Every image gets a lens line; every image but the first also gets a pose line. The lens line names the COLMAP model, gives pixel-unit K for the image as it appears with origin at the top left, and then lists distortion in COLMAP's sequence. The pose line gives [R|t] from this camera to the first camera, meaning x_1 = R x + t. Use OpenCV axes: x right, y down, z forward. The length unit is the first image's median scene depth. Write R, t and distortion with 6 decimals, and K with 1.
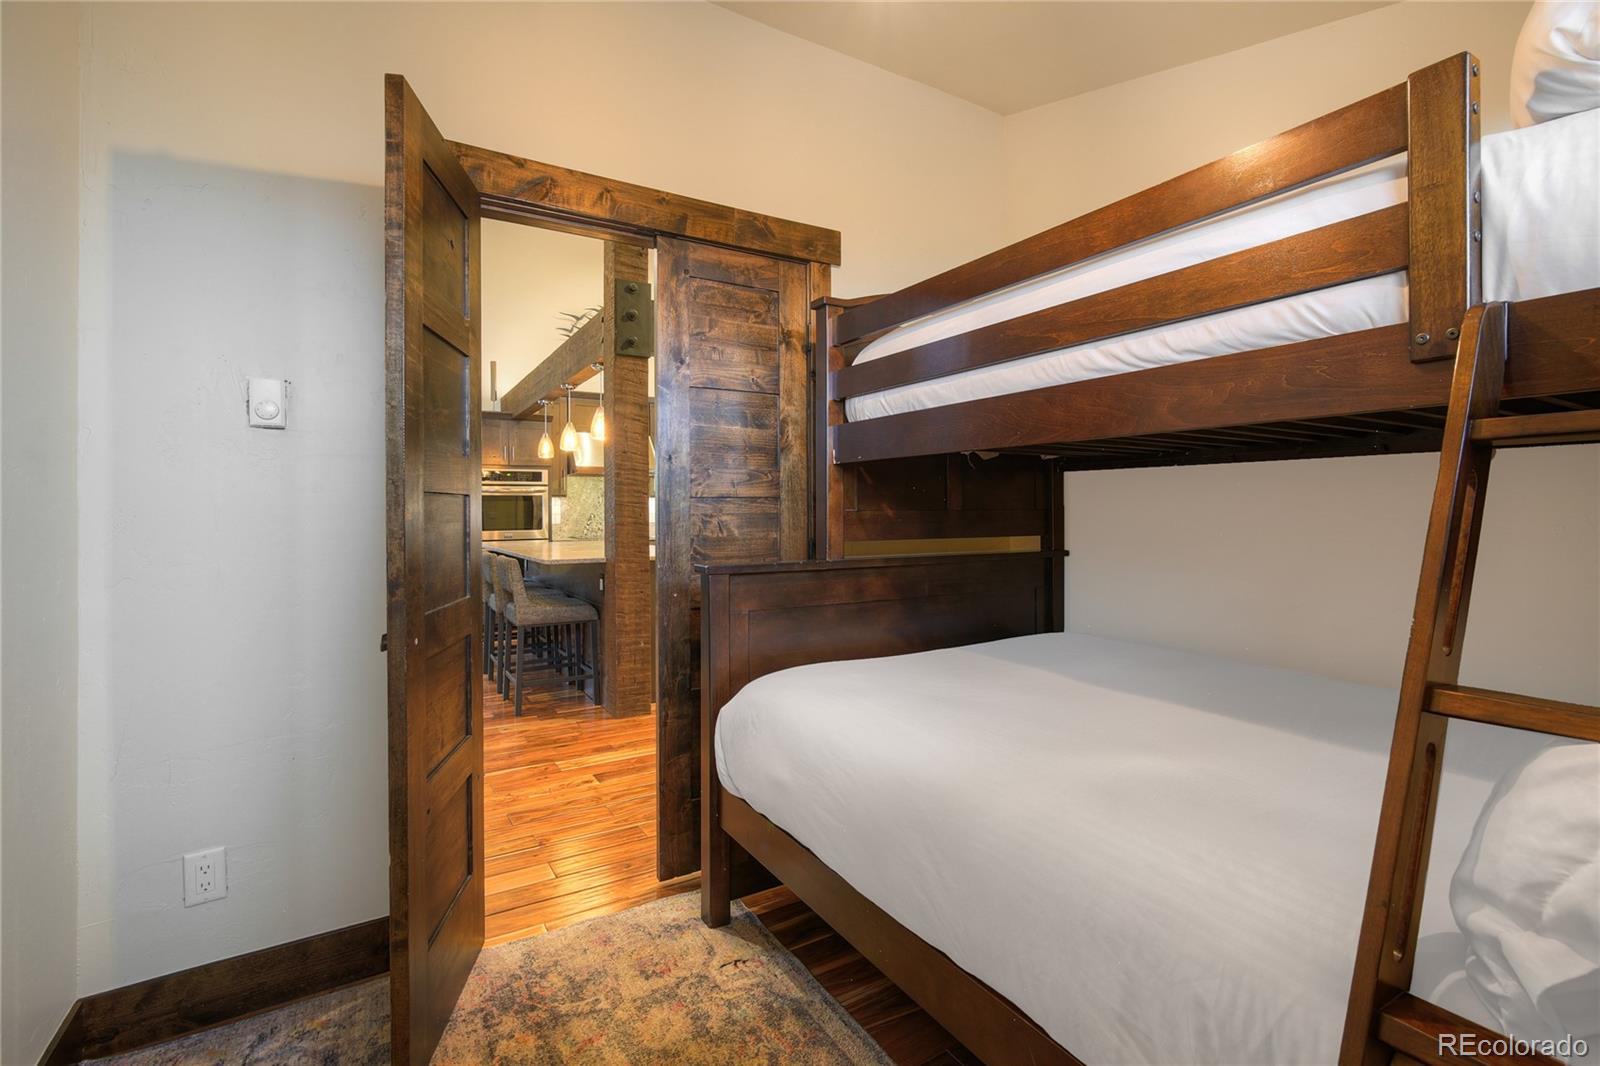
lens RADIAL K [[720.5, 0, 806.0], [0, 720.5, 548.3], [0, 0, 1]] dist [-0.013178, 0.005554]
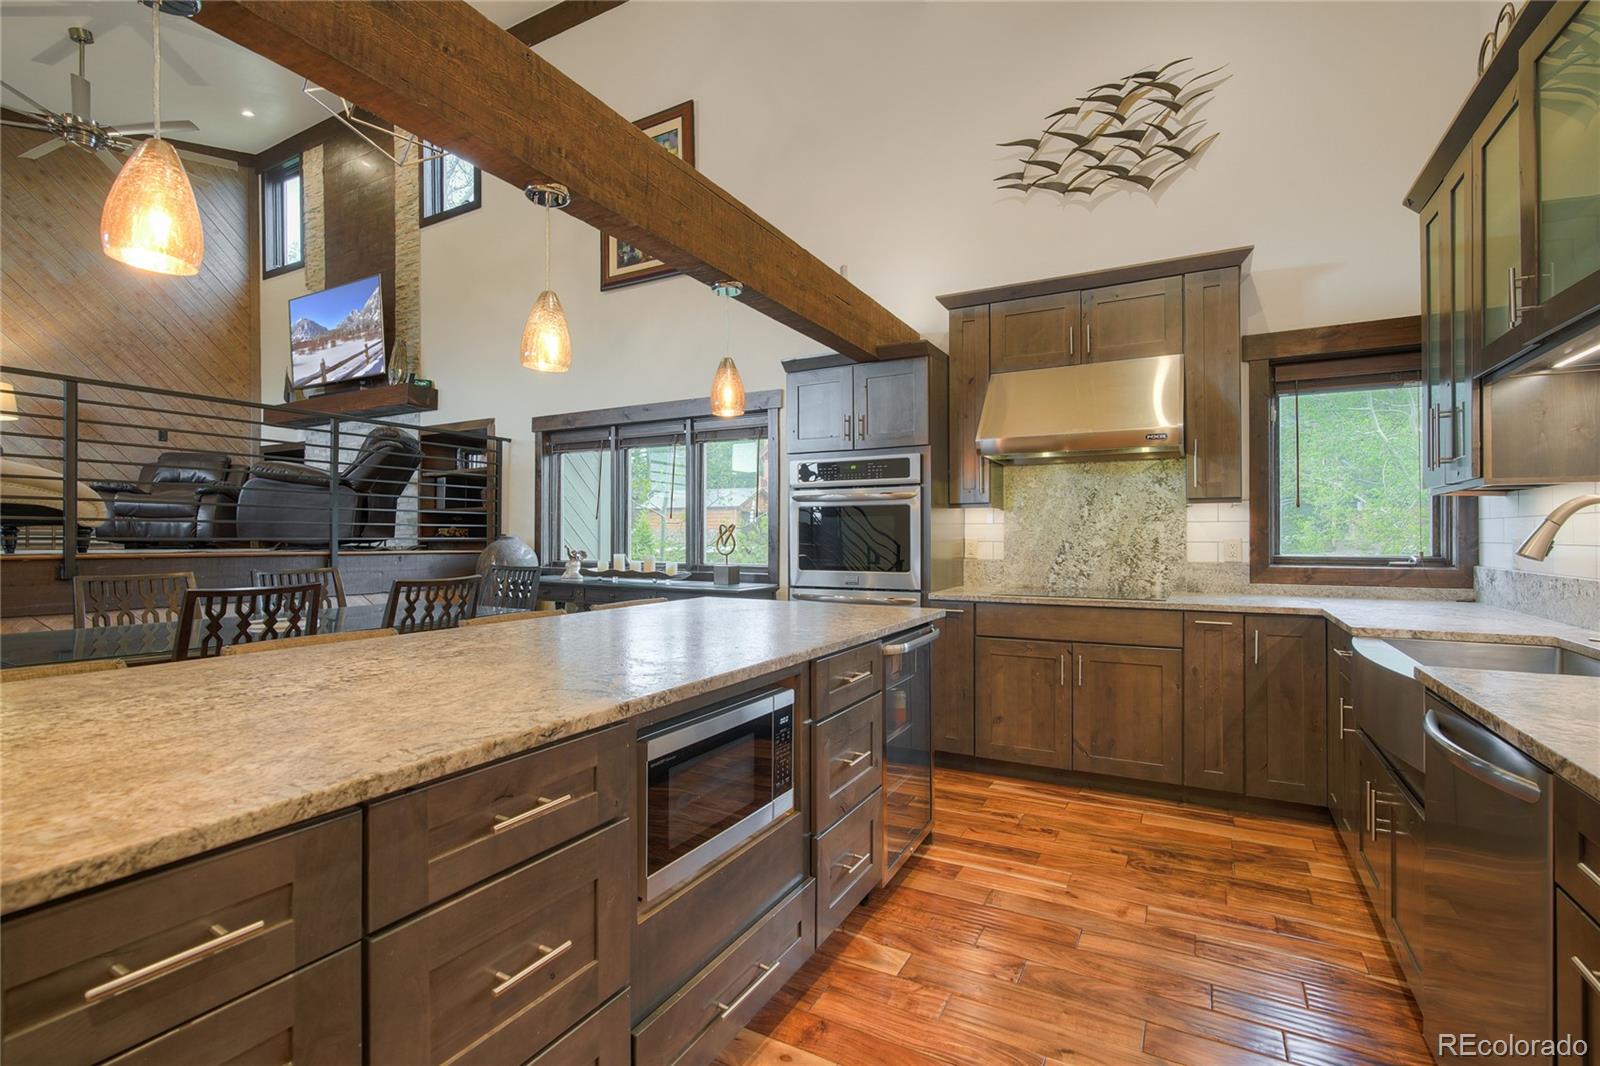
lens RADIAL K [[723.6, 0, 806.3], [0, 723.6, 535.3], [0, 0, 1]] dist [-0.005709, 0.001385]
pose [[0.499753, -0.001832, -0.866166, 0.037071], [-0.045756, 0.998546, -0.028511, -0.033643], [0.864959, 0.053881, 0.498943, 0.684758]]
